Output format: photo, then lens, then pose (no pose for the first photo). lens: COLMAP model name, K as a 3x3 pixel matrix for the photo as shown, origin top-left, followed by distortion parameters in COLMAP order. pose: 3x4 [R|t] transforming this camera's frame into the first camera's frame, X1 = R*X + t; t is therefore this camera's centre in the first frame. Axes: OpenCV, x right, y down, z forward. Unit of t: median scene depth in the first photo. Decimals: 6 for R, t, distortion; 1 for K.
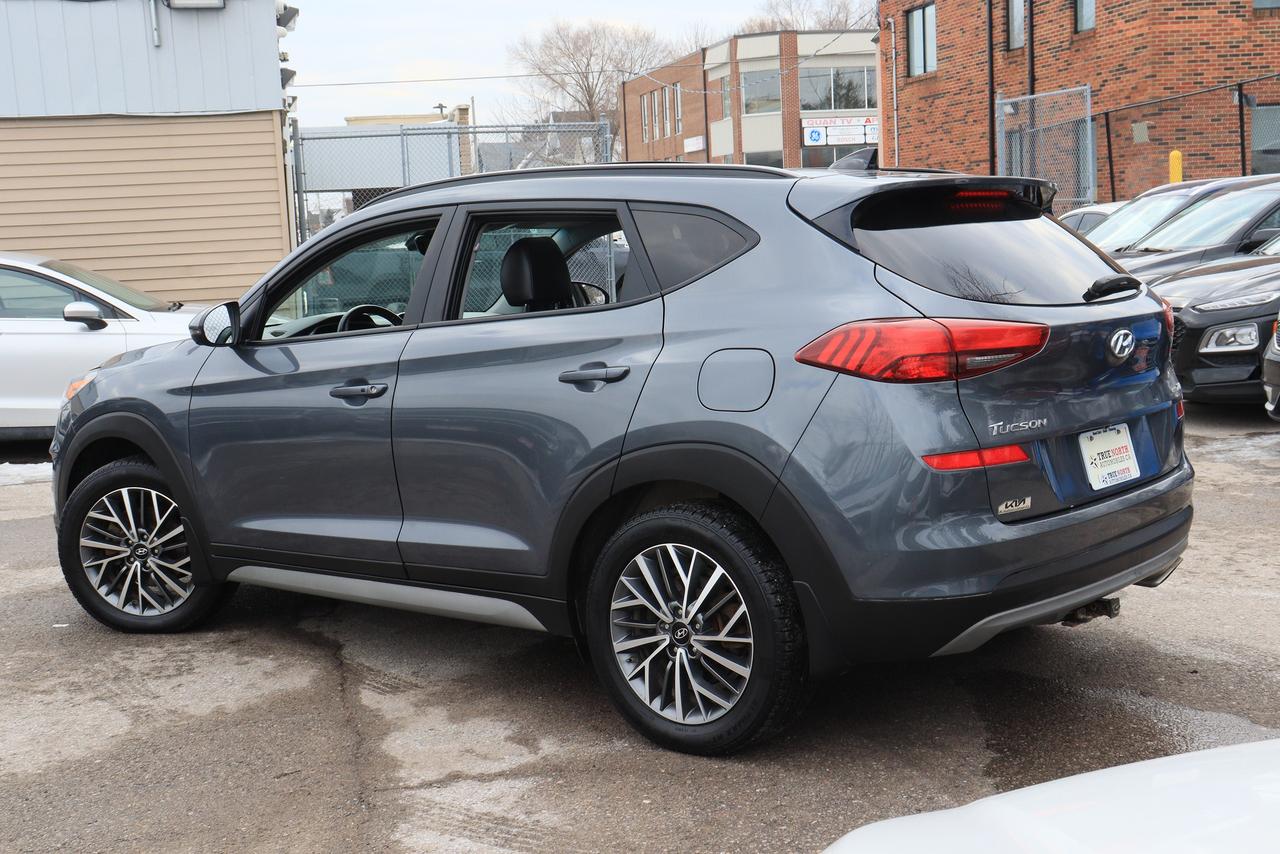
lens RADIAL K [[1613.1, 0, 635.7], [0, 1613.1, 430.0], [0, 0, 1]] dist [0.057050, 0.000000]
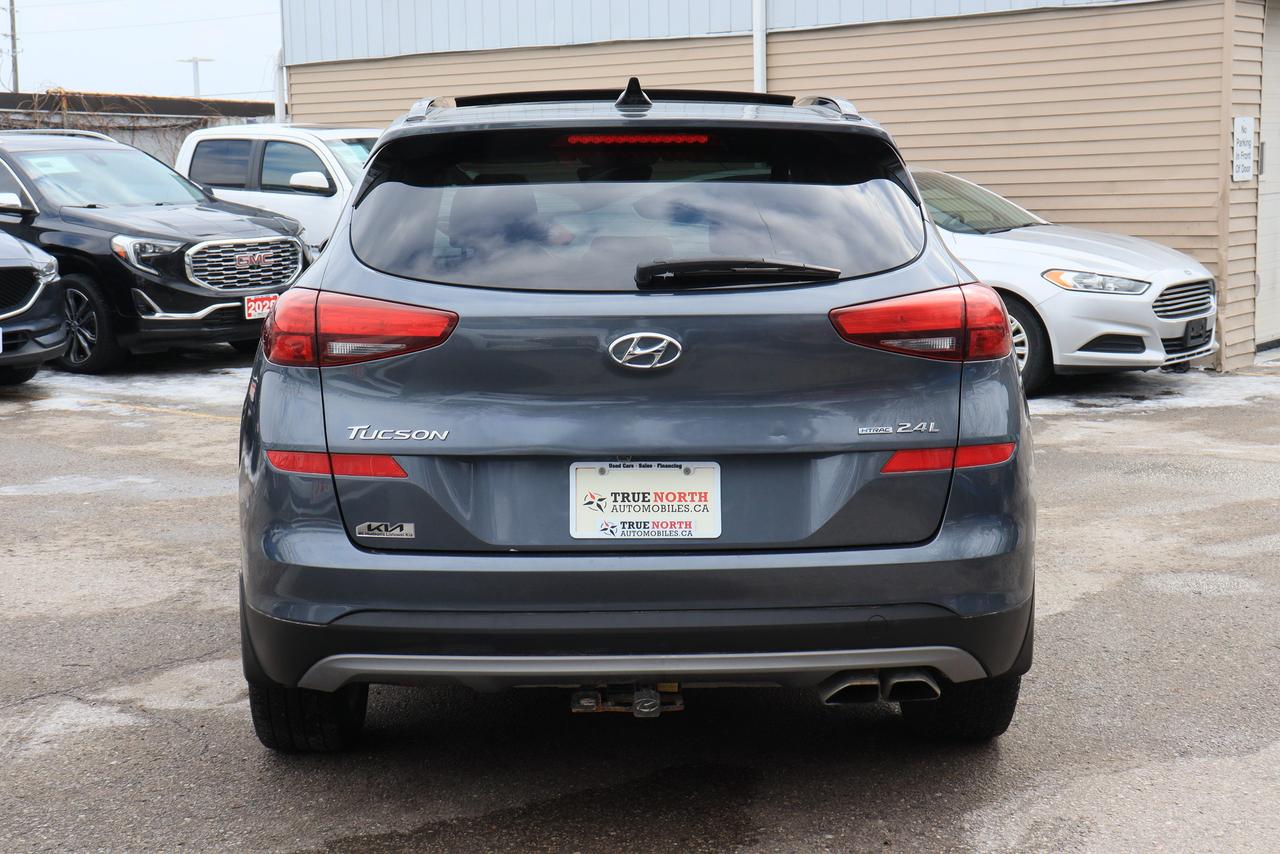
lens RADIAL K [[1802.2, 0, 640.6], [0, 1802.2, 429.6], [0, 0, 1]] dist [0.118899, 0.000000]
pose [[0.663800, 0.139397, -0.734804, 0.661644], [-0.109065, 0.990017, 0.089287, -0.066241], [0.739915, 0.020873, 0.672377, 0.327144]]
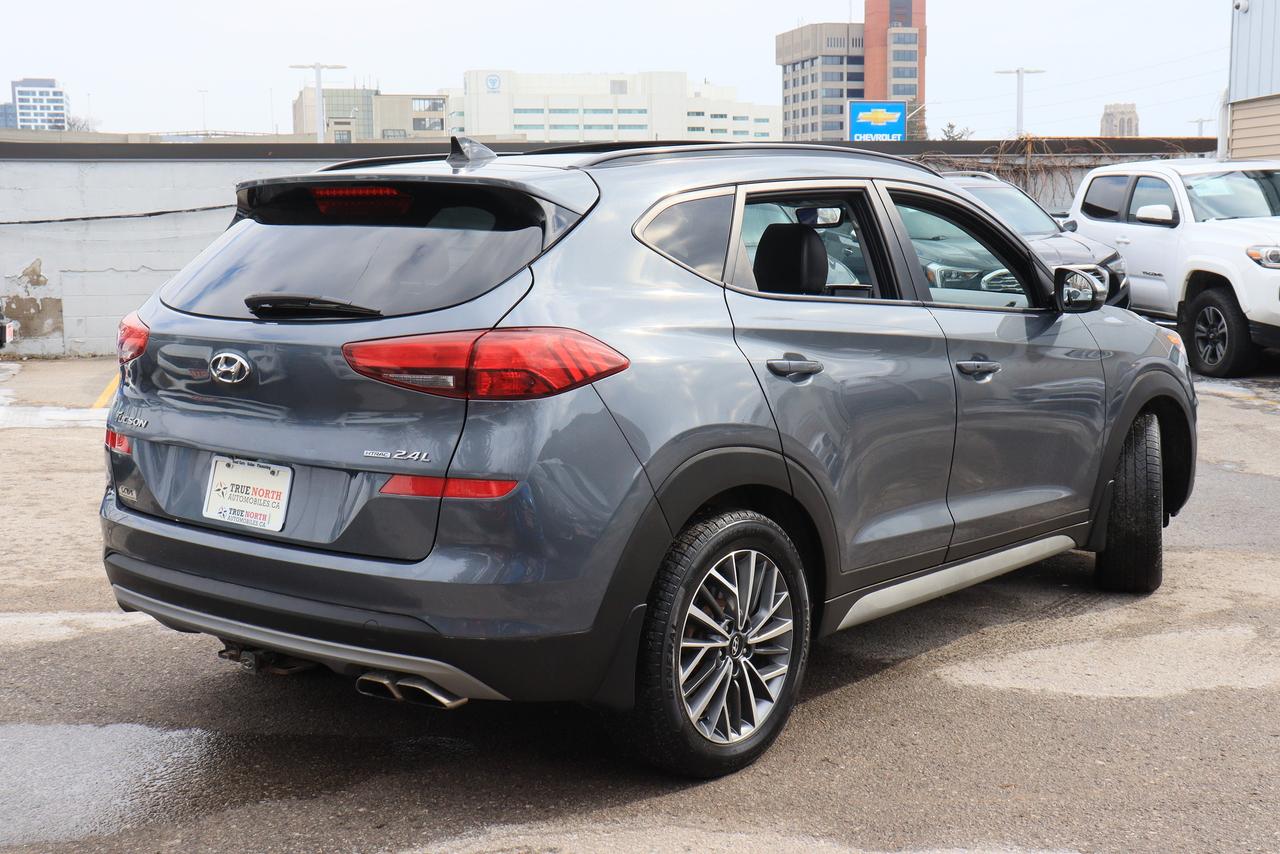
lens RADIAL K [[1613.1, 0, 637.6], [0, 1613.1, 430.3], [0, 0, 1]] dist [0.057050, 0.000000]
pose [[-0.000014, 0.173404, -0.984851, 0.861681], [-0.111657, 0.978692, 0.172321, -0.144445], [0.993747, 0.109968, 0.019348, 0.882611]]
